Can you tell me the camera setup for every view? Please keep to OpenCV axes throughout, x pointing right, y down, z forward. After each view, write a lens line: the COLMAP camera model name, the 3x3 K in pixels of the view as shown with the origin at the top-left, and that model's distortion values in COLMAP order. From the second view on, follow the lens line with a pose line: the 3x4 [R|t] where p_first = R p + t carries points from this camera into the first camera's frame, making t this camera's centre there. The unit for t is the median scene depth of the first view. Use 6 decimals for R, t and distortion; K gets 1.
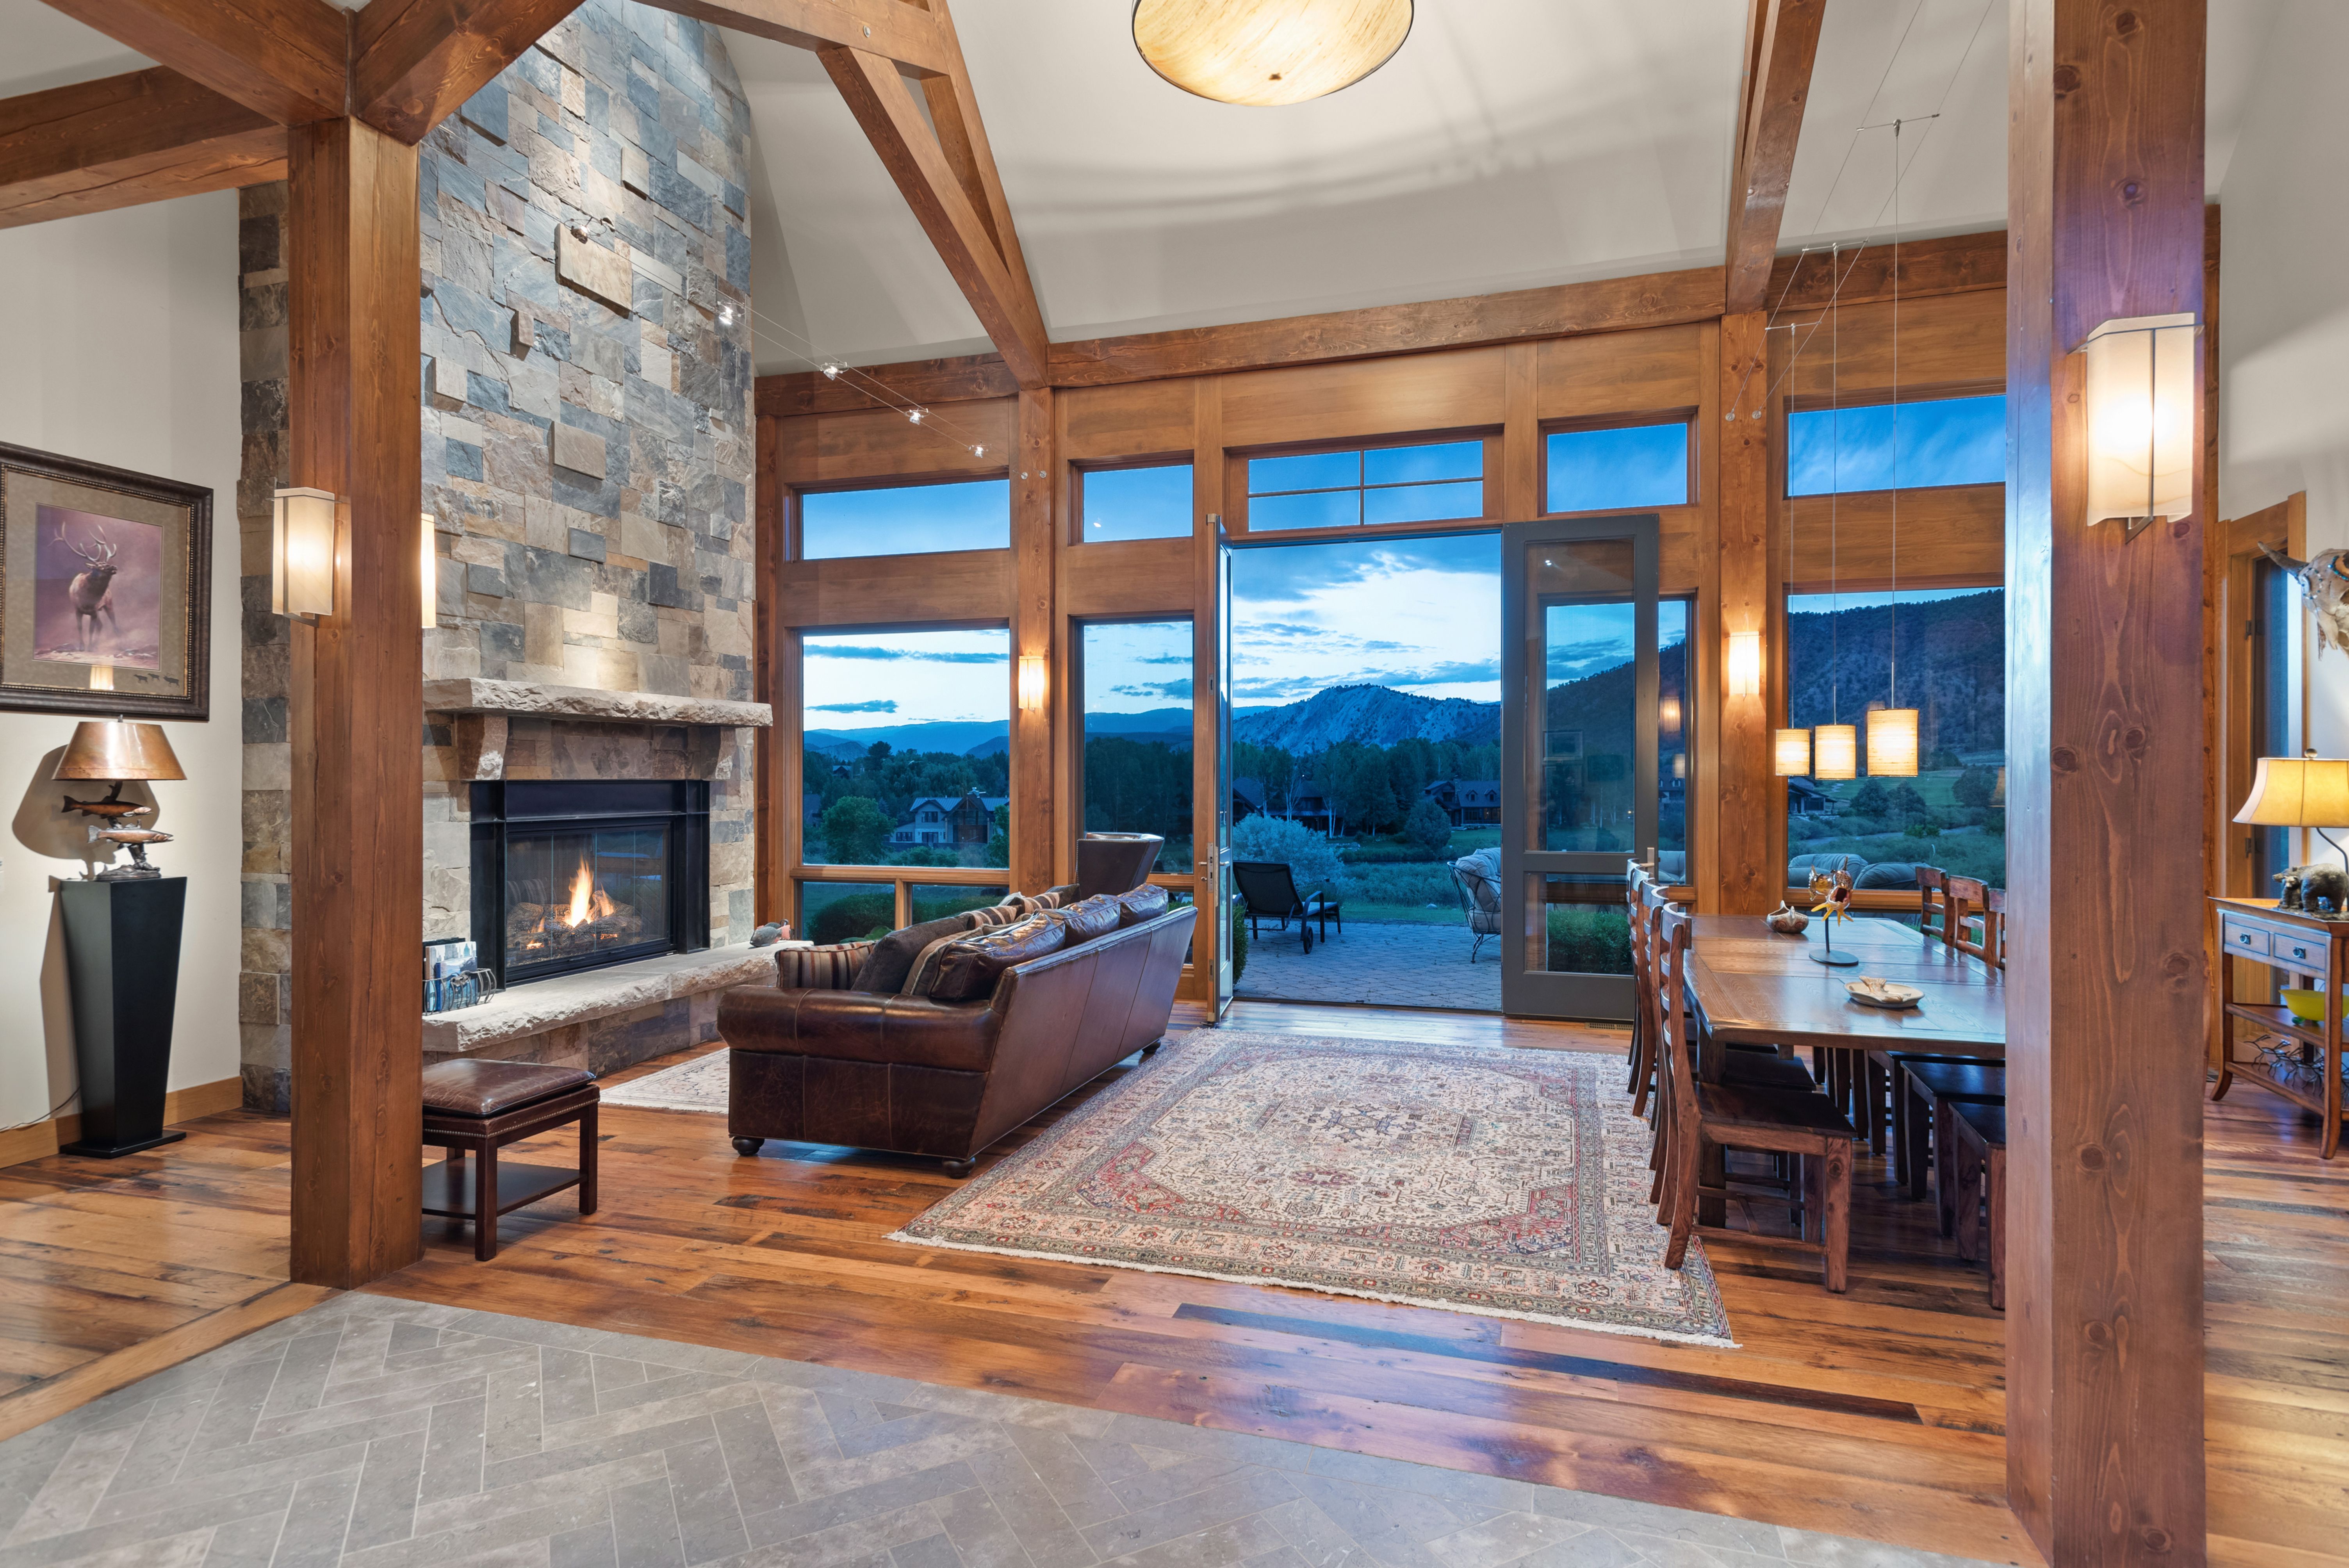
lens RADIAL K [[1242.6, 0, 1138.7], [0, 1242.6, 779.7], [0, 0, 1]] dist [0.004101, -0.000275]
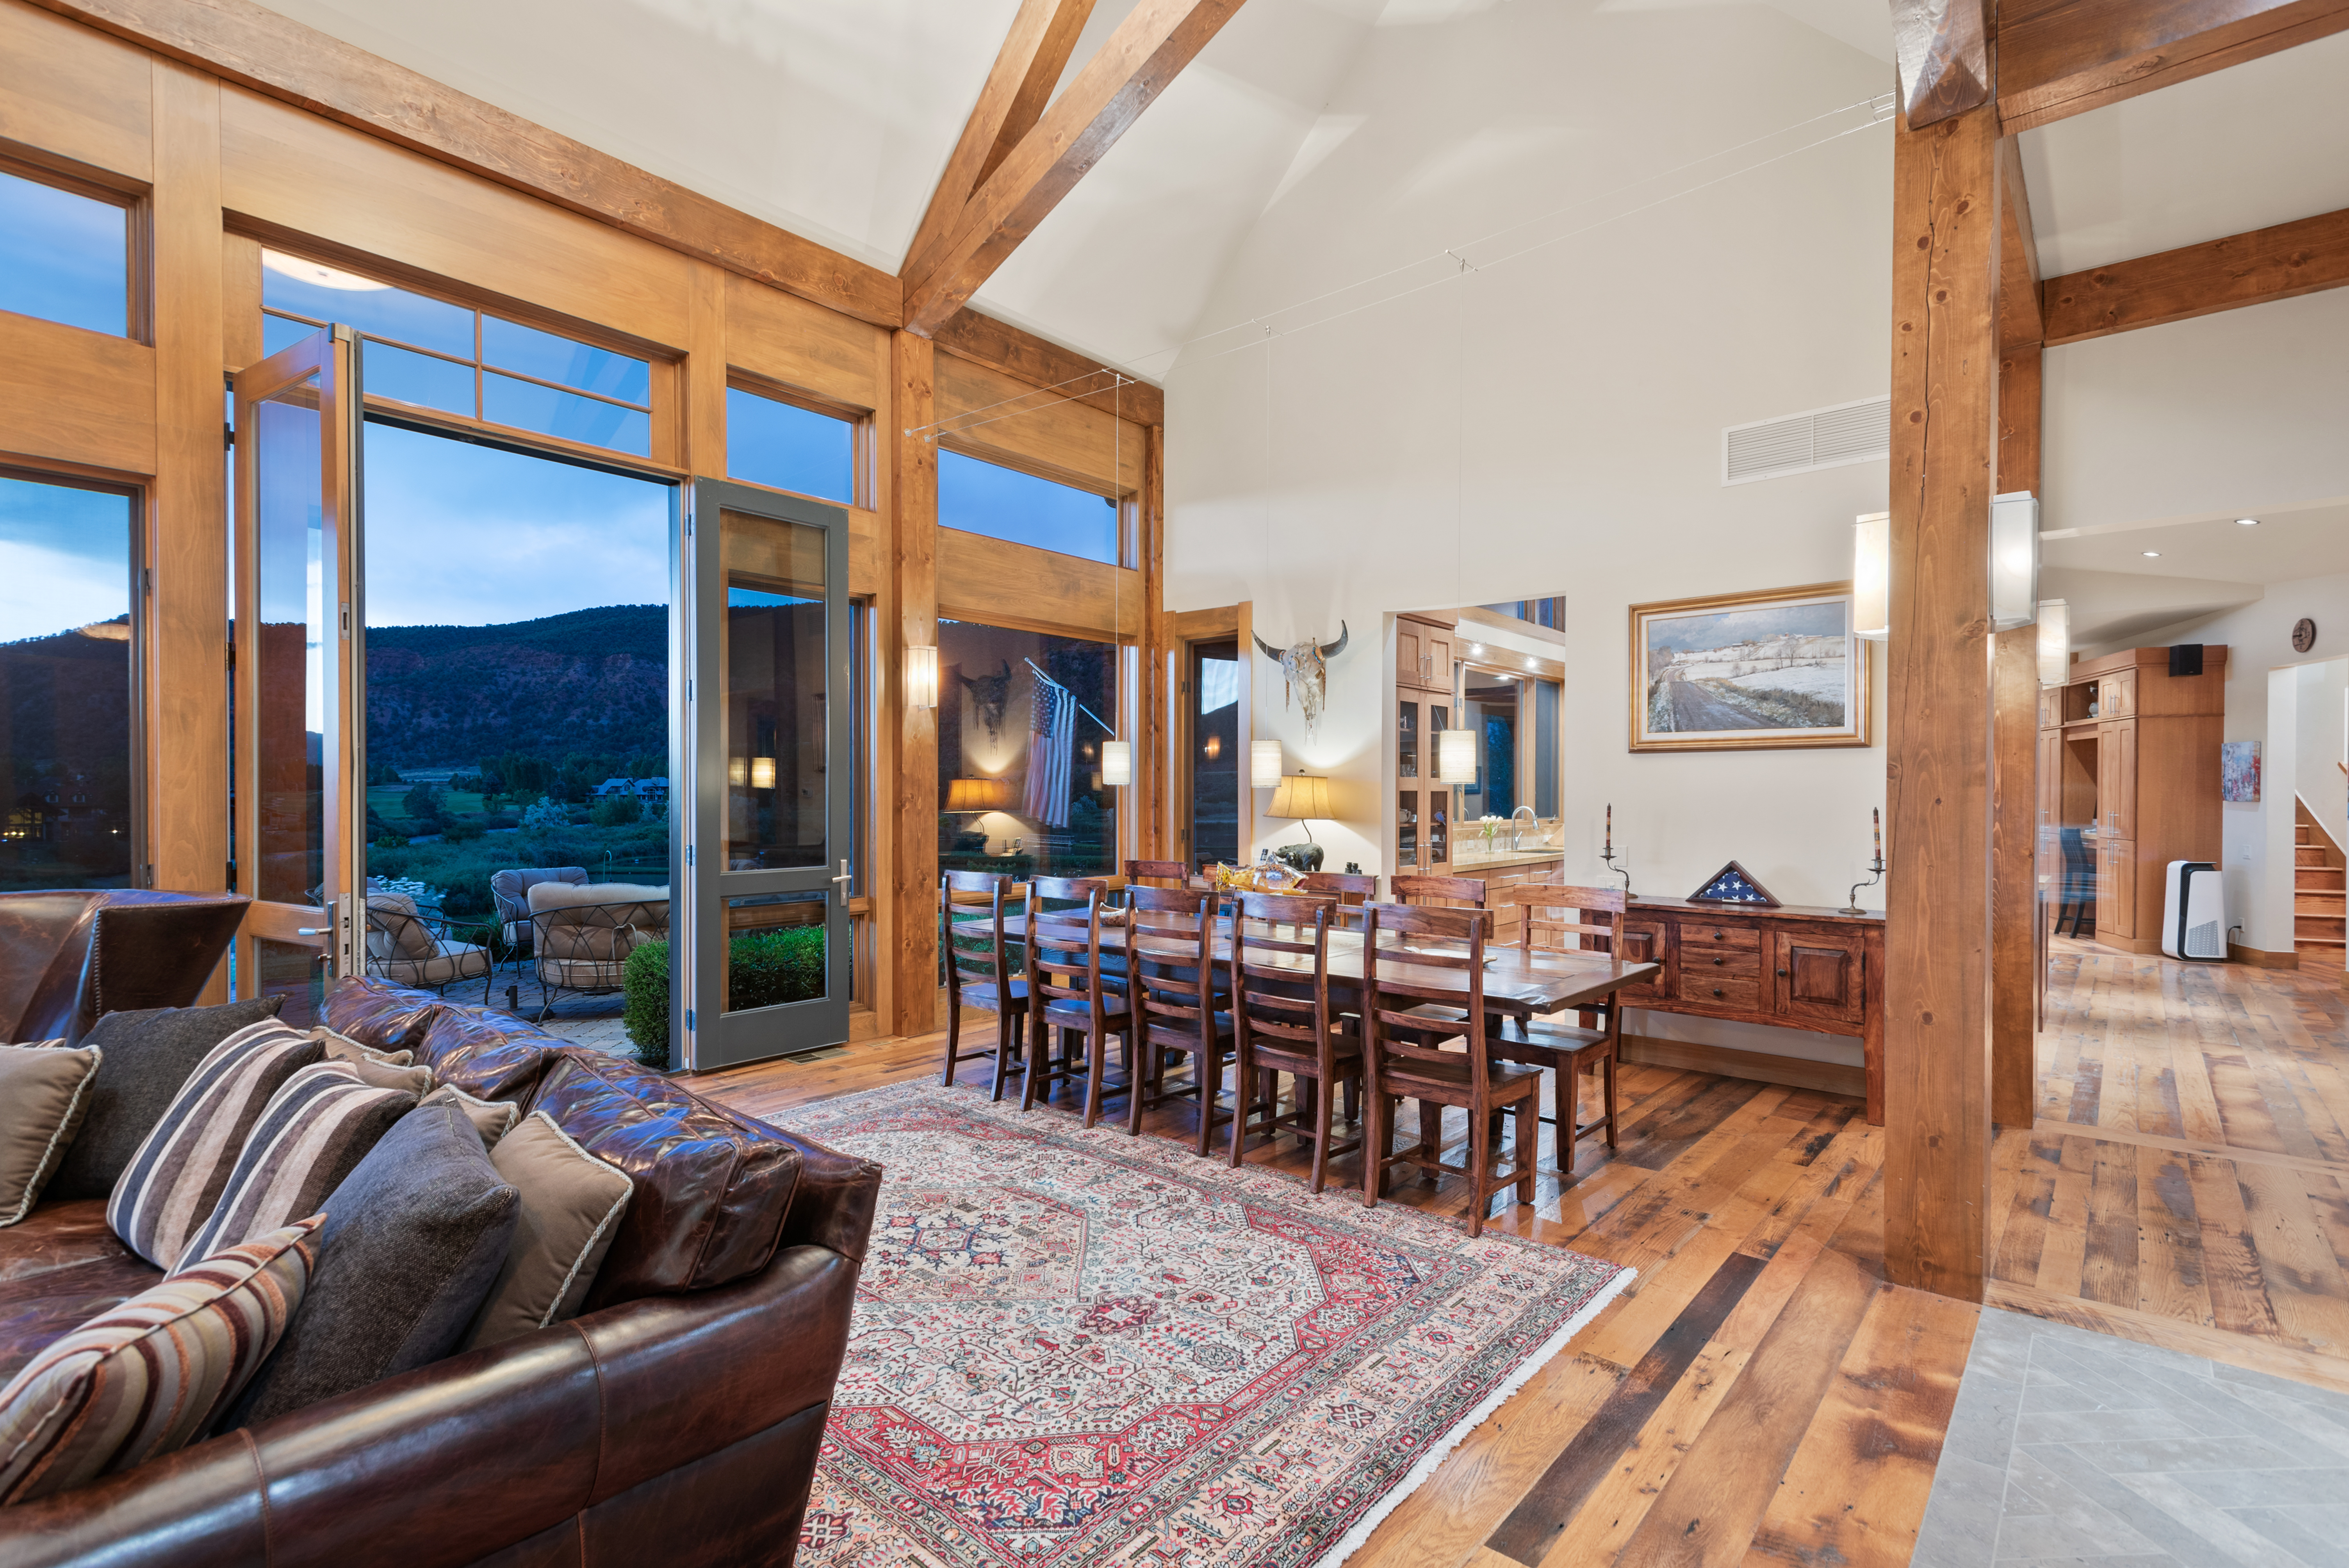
lens RADIAL K [[1116.5, 0, 1163.1], [0, 1116.5, 796.5], [0, 0, 1]] dist [0.011693, 0.000255]
pose [[0.367142, -0.001275, 0.930164, -0.246989], [-0.000593, 0.999999, 0.001605, 0.004136], [-0.930165, -0.001141, 0.367141, 0.385146]]
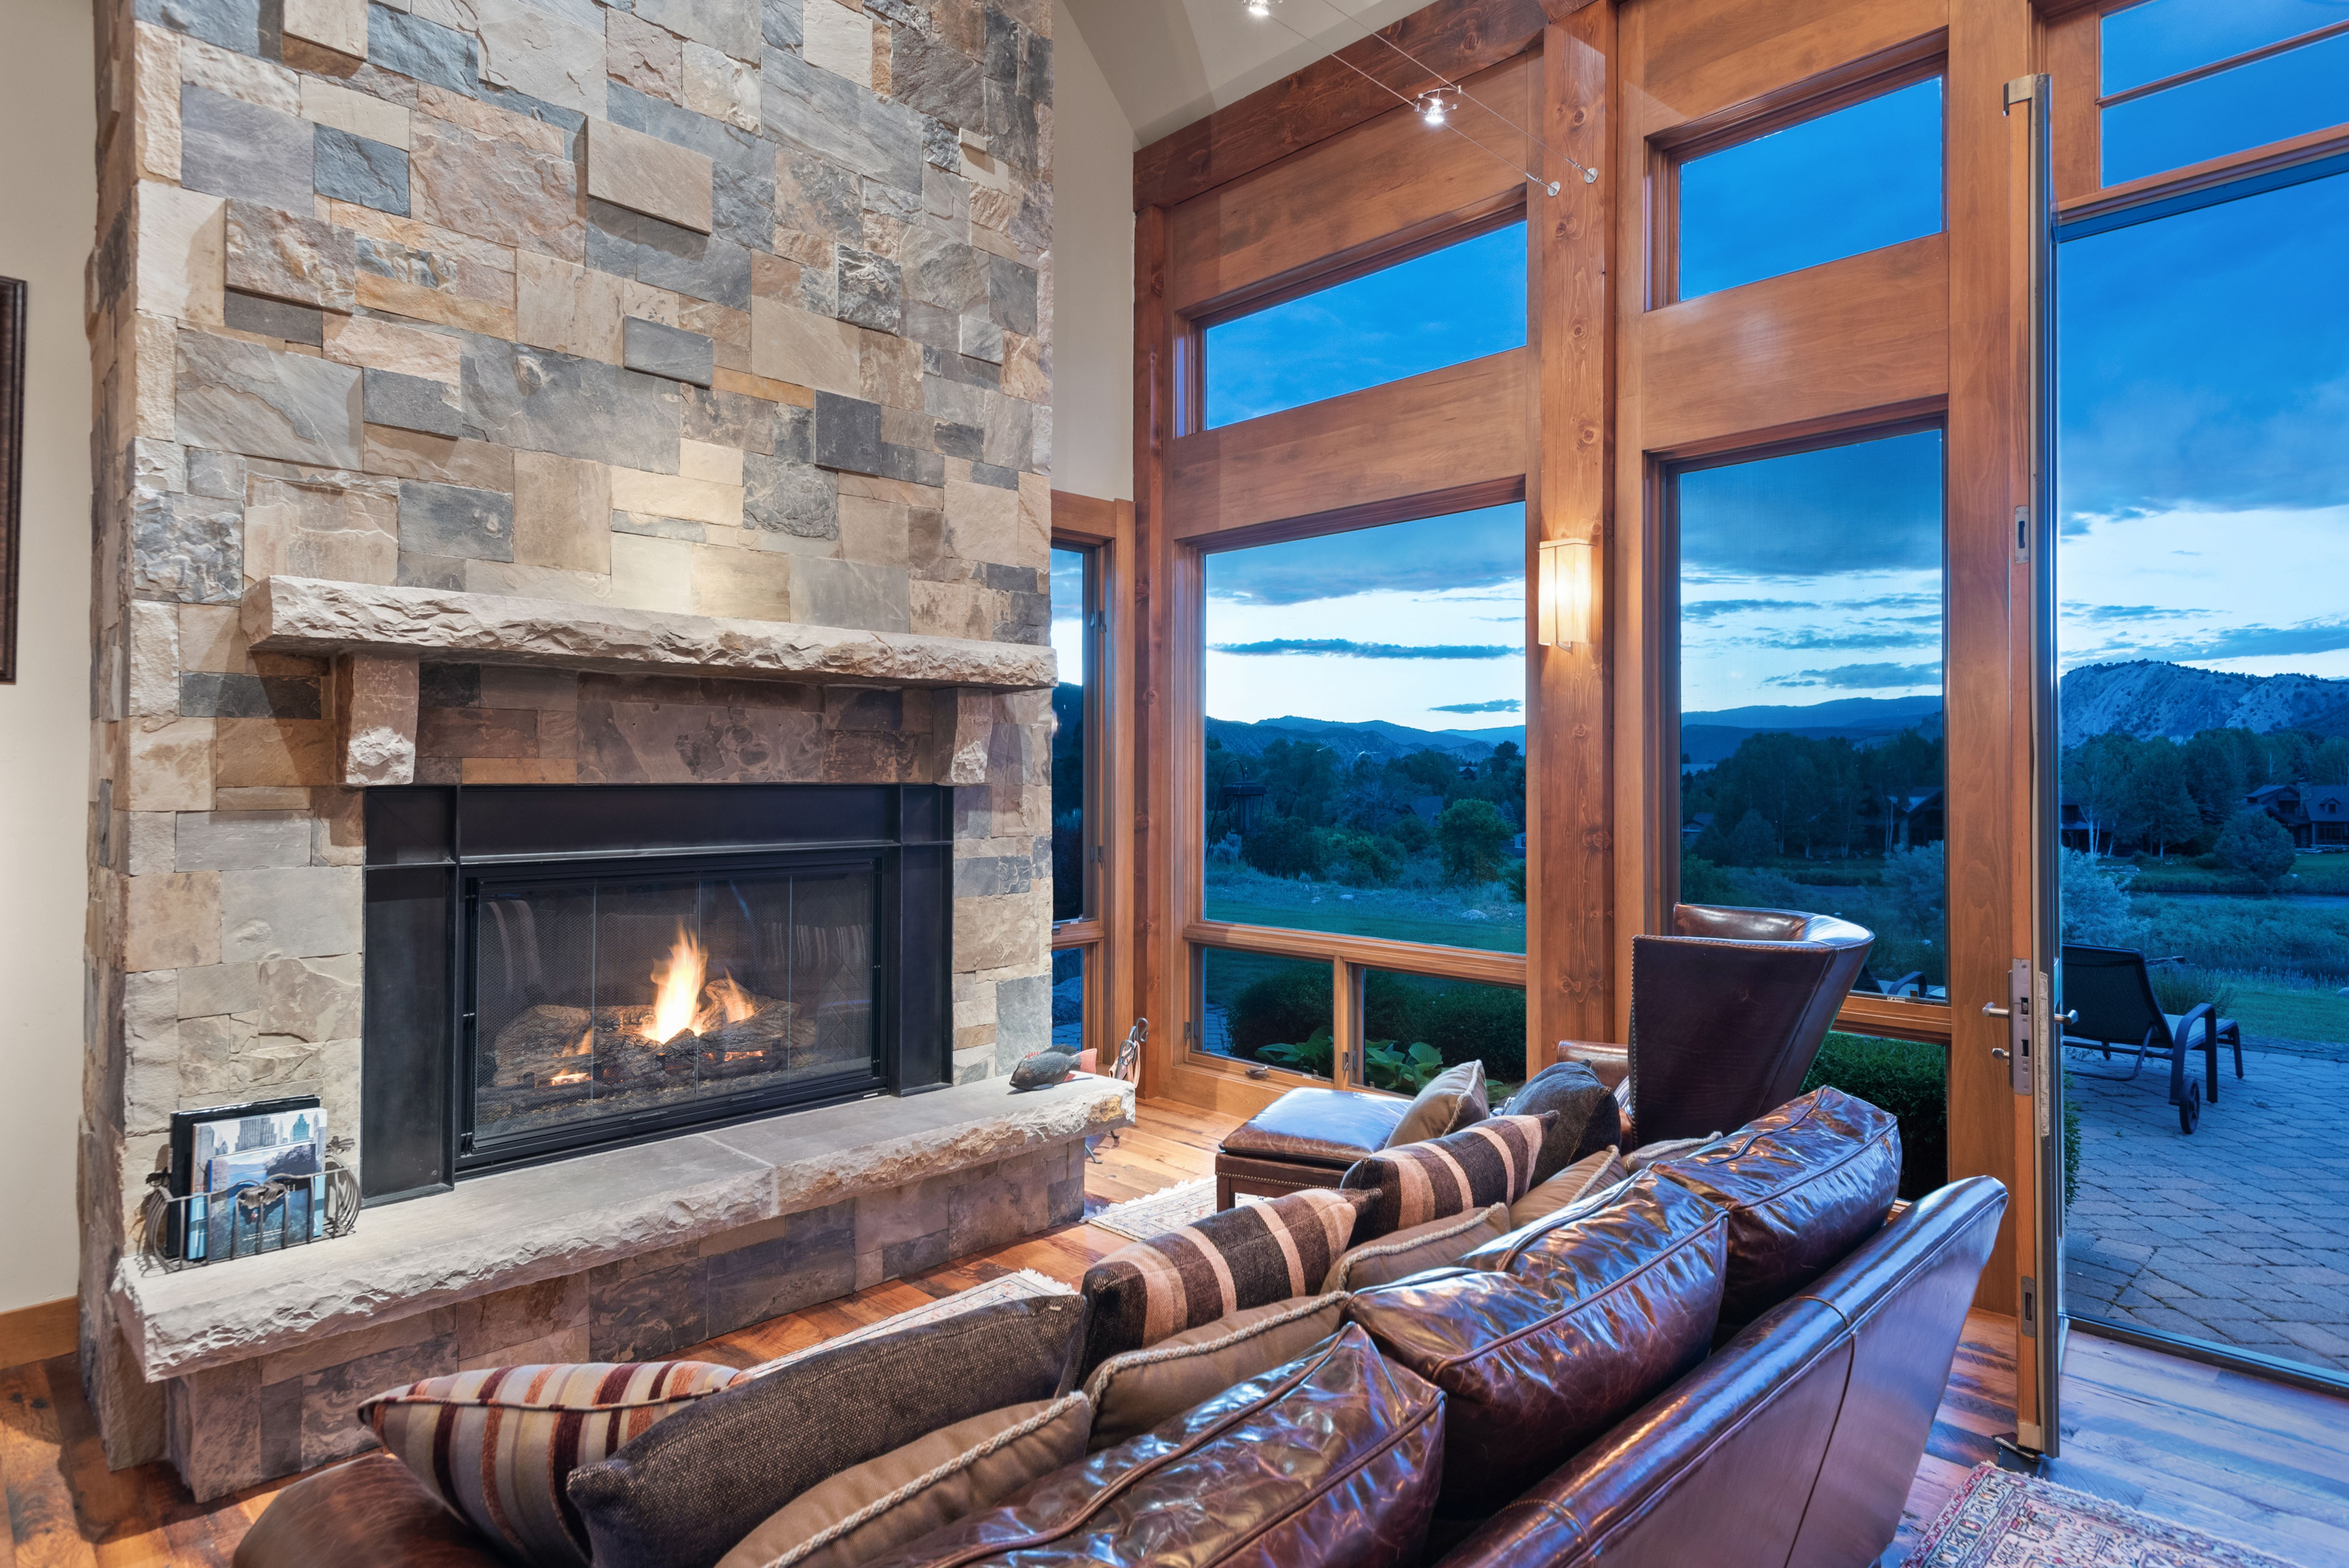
lens RADIAL K [[1284.0, 0, 1180.6], [0, 1284.0, 763.7], [0, 0, 1]] dist [0.020627, -0.001010]
pose [[0.898076, -0.004084, -0.439821, 0.002604], [-0.002031, 0.999908, -0.013431, -0.001634], [0.439835, 0.012955, 0.897985, 0.460700]]
